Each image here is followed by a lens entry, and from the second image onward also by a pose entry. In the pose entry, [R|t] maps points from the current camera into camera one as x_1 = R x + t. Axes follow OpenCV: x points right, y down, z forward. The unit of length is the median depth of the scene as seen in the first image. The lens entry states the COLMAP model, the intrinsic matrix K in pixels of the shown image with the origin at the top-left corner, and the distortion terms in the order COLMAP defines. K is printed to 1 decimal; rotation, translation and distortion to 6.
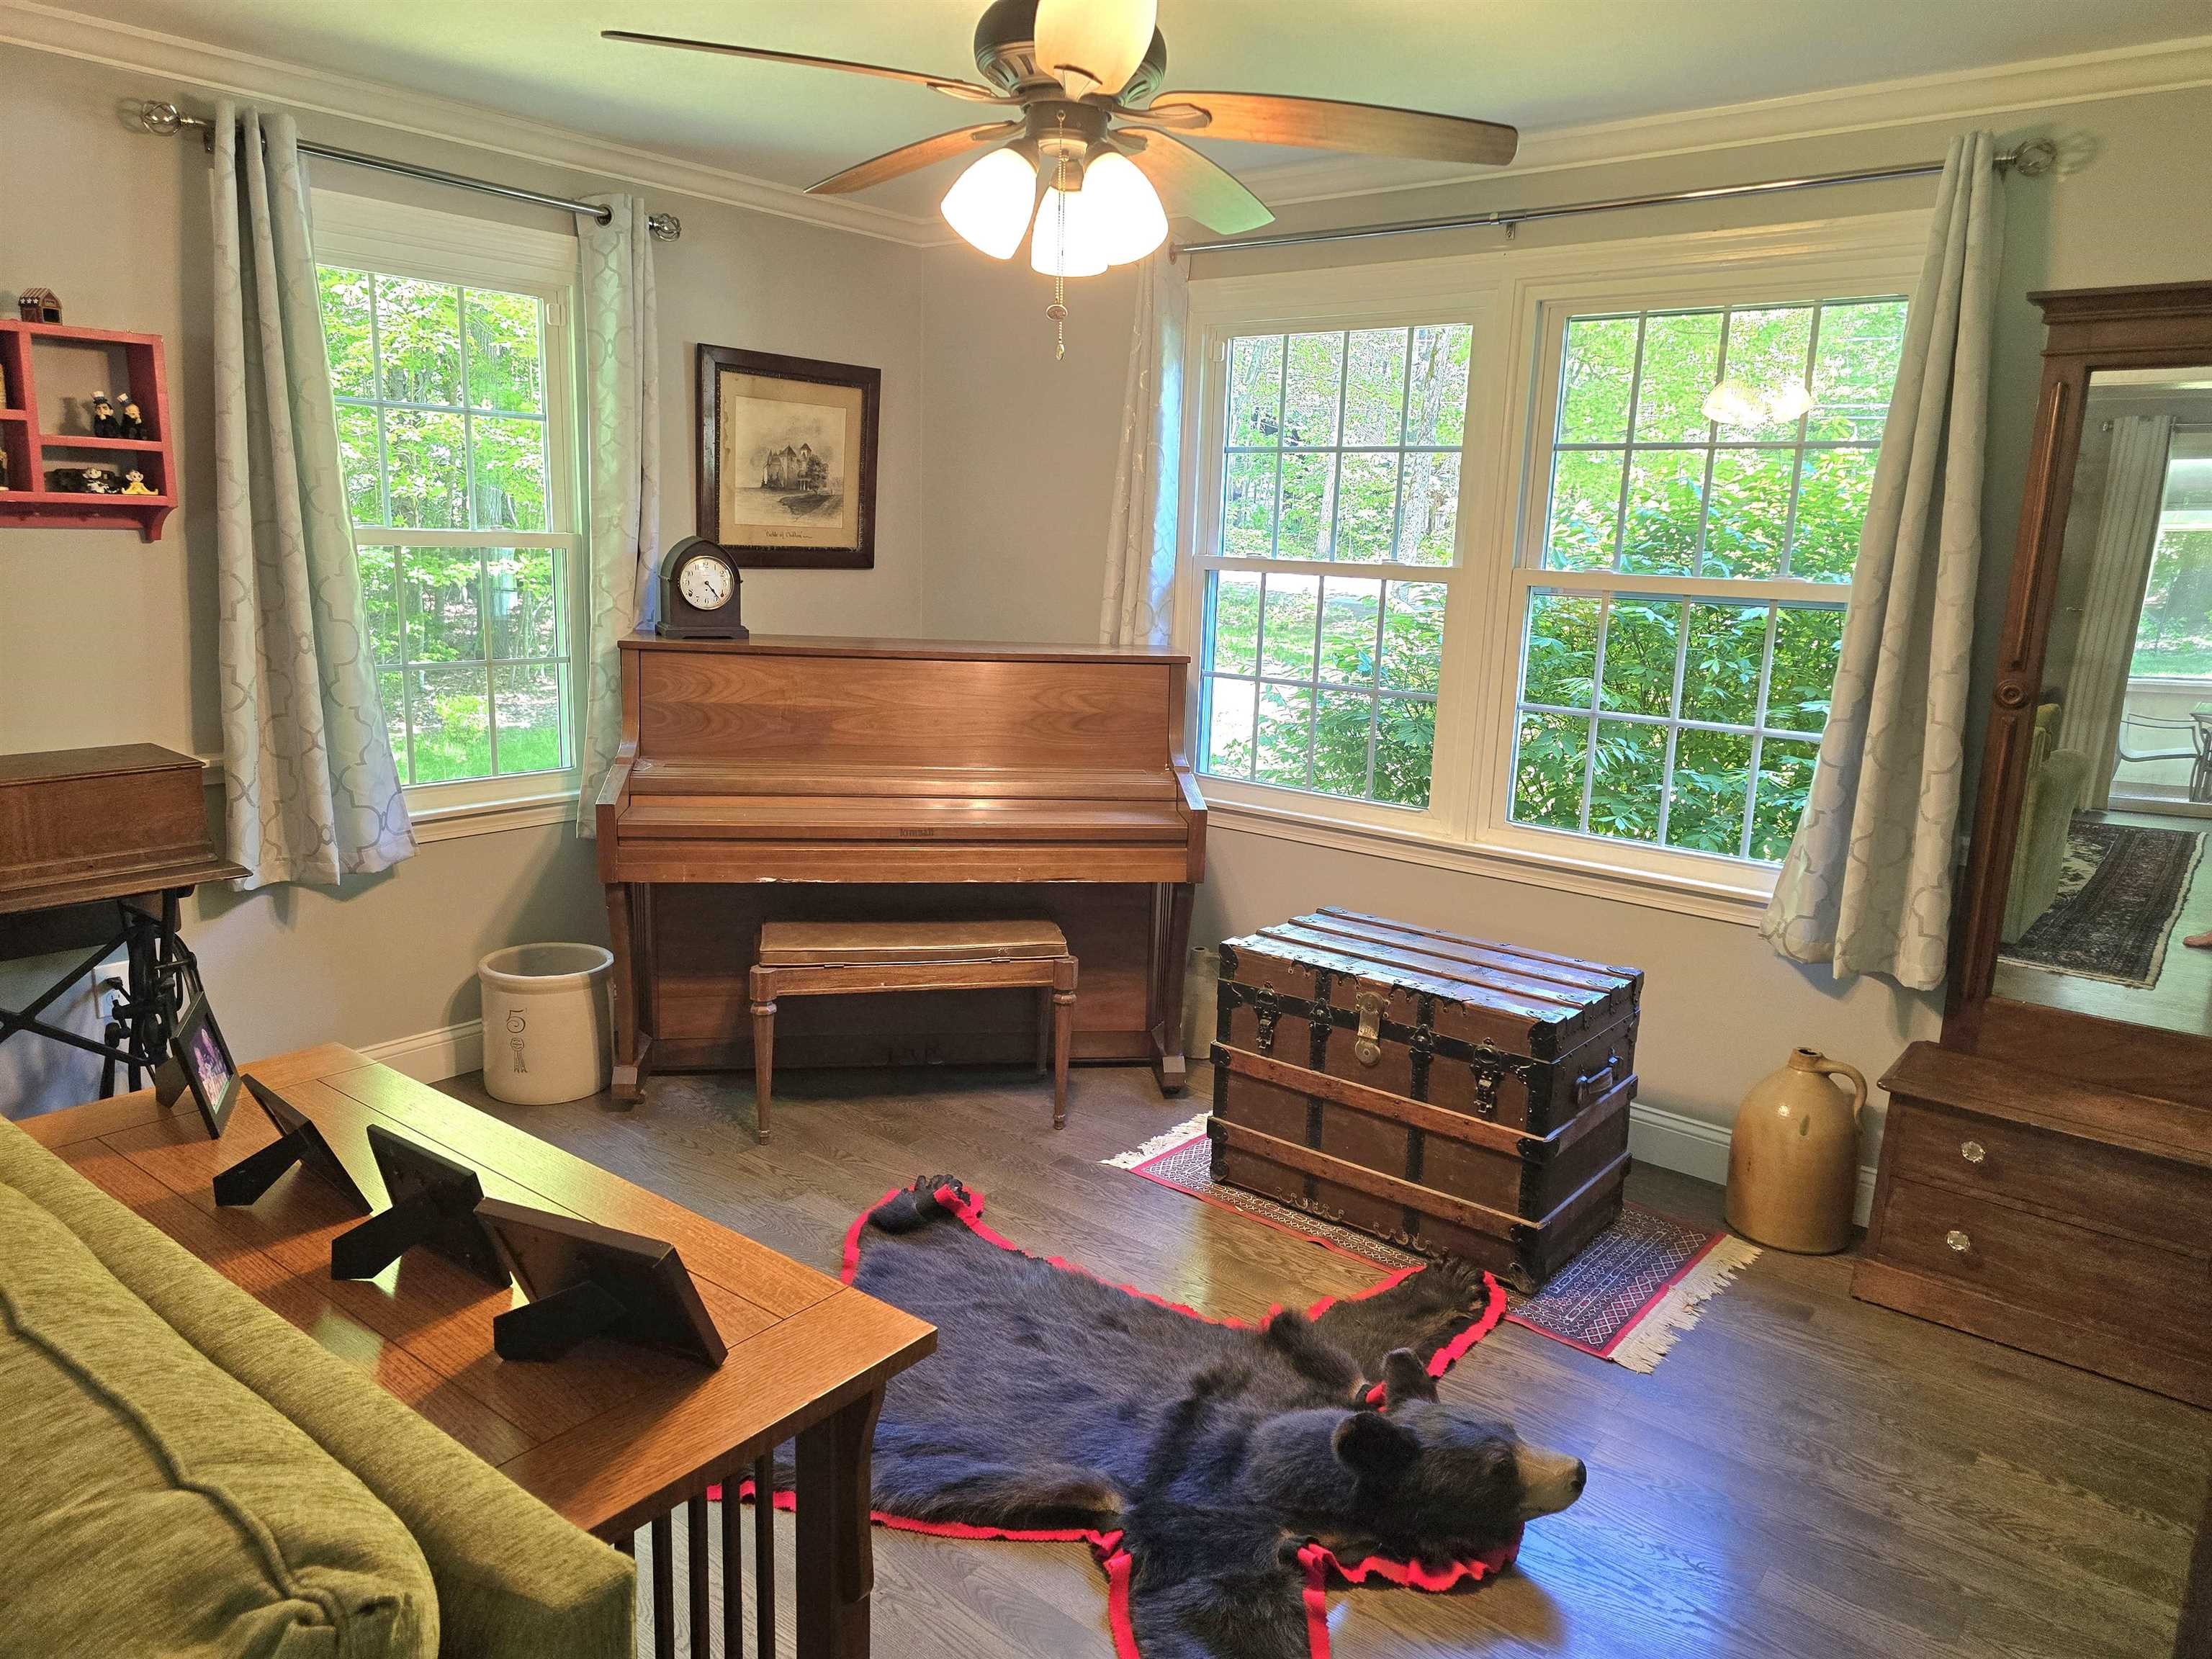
lens RADIAL K [[1483.3, 0, 1102.7], [0, 1483.3, 827.0], [0, 0, 1]] dist [-0.004669, -0.000680]
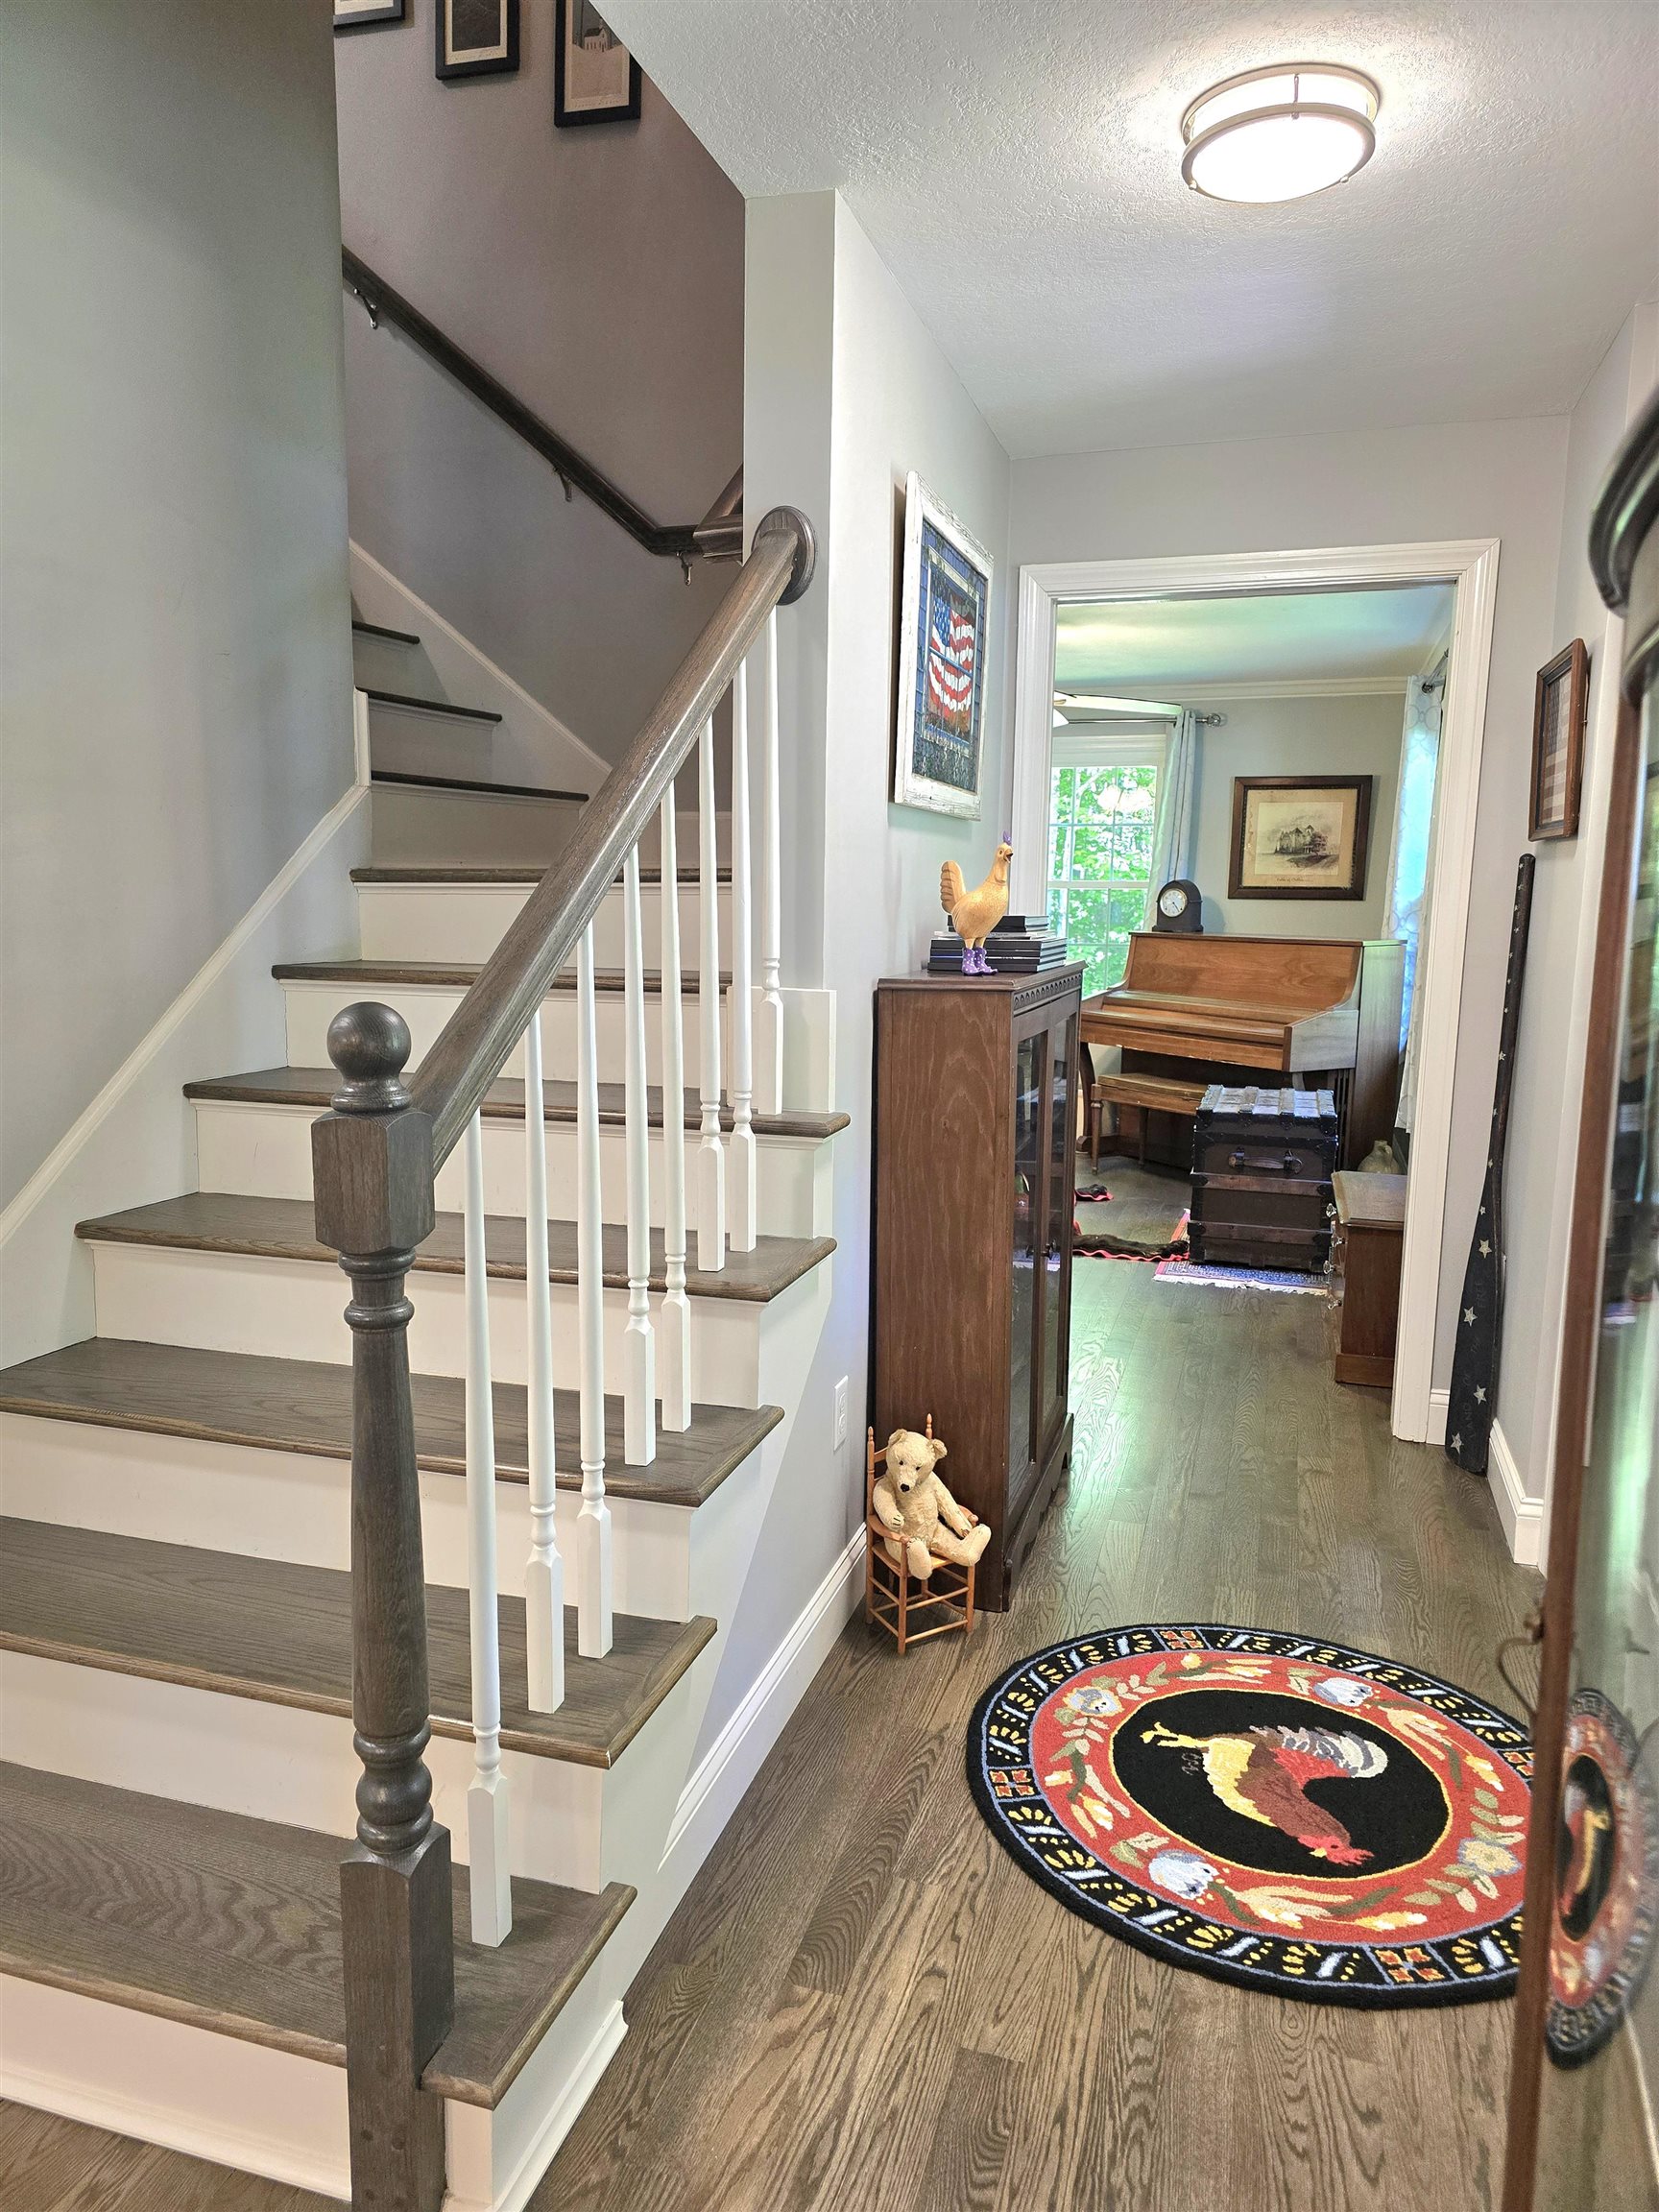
lens RADIAL K [[1483.3, 0, 829.2], [0, 1483.3, 1107.1], [0, 0, 1]] dist [-0.004669, -0.000680]
pose [[0.367954, 0.102614, -0.924164, 1.203987], [-0.178670, 0.983174, 0.038029, 0.090967], [0.912517, 0.151127, 0.380097, -0.093808]]
